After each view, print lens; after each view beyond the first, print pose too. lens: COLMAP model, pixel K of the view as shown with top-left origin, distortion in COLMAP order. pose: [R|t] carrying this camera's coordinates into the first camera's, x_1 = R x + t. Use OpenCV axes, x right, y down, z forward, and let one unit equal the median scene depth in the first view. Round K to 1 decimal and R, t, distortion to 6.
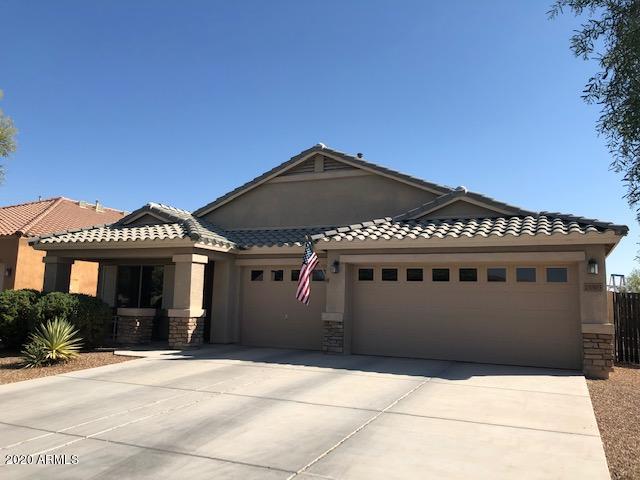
lens RADIAL K [[528.7, 0, 320.0], [0, 528.7, 240.0], [0, 0, 1]] dist [-0.005475, -0.018259]
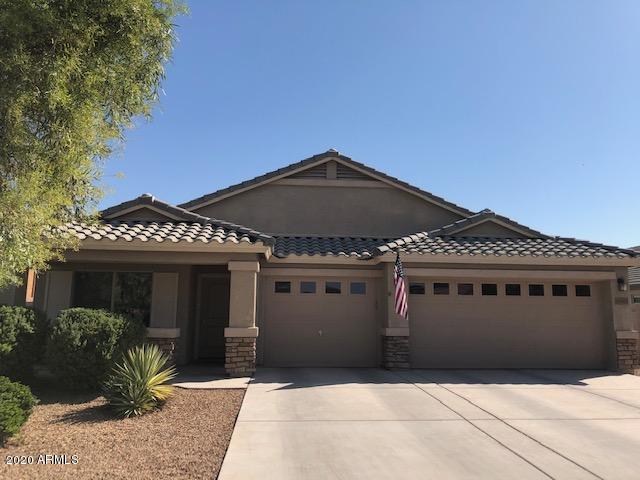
lens RADIAL K [[528.7, 0, 320.0], [0, 528.7, 240.0], [0, 0, 1]] dist [-0.005475, -0.018259]
pose [[0.874014, 0.054956, 0.482782, -0.559461], [-0.046027, 0.998480, -0.030333, 0.013197], [-0.483715, 0.004291, 0.875215, 0.209269]]
